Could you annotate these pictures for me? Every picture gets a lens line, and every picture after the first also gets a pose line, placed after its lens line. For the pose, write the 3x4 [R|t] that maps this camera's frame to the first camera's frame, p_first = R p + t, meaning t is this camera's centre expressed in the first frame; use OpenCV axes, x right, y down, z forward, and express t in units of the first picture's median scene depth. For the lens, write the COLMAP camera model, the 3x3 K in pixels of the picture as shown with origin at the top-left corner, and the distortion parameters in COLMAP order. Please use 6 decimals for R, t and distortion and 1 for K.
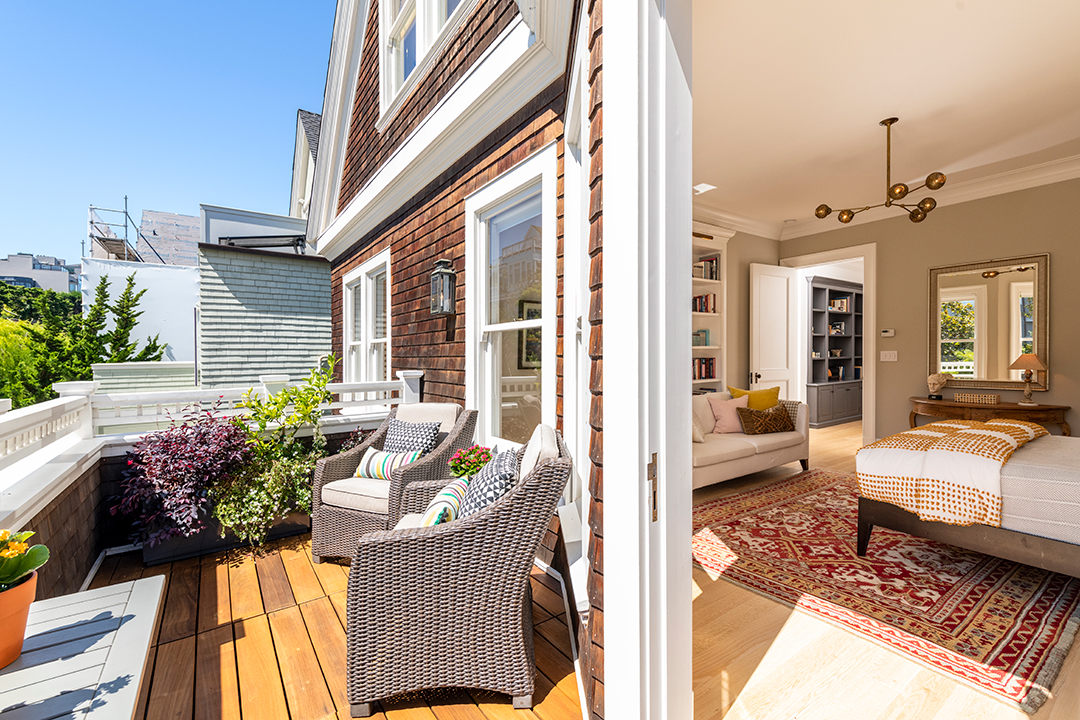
lens RADIAL K [[555.6, 0, 532.6], [0, 555.6, 352.8], [0, 0, 1]] dist [0.027493, -0.019109]
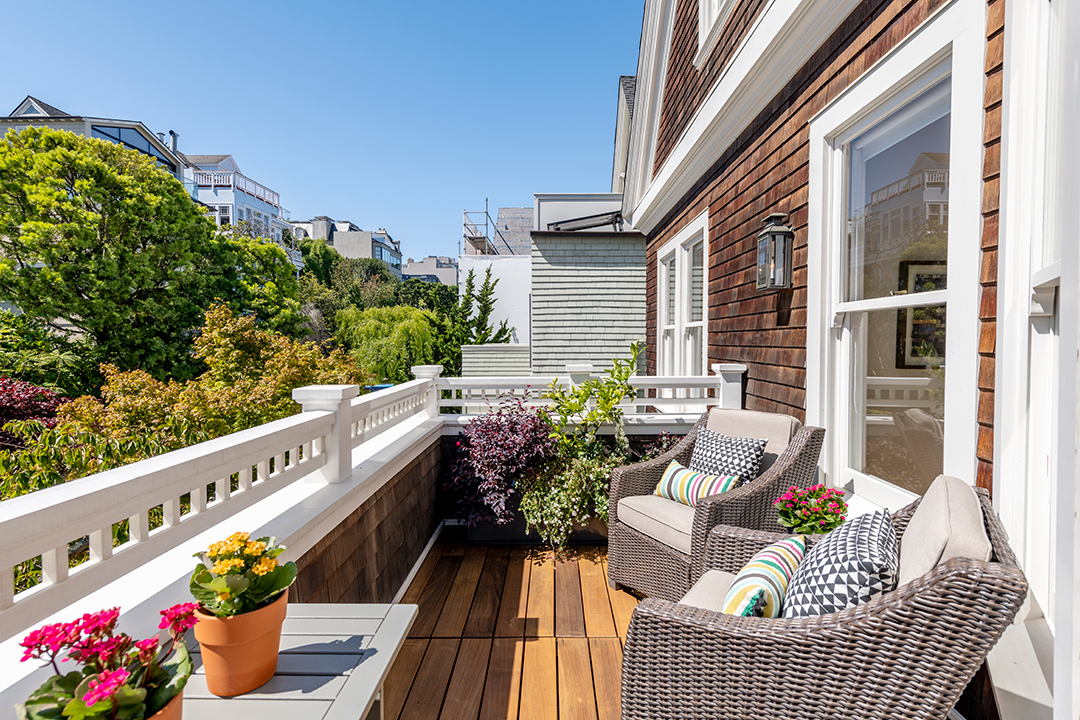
lens RADIAL K [[555.6, 0, 532.6], [0, 555.6, 352.8], [0, 0, 1]] dist [0.027493, -0.019109]
pose [[0.827177, 0.014875, -0.561745, -0.010326], [0.009885, 0.999110, 0.041012, -0.019817], [0.561855, -0.039477, 0.826293, 0.217647]]
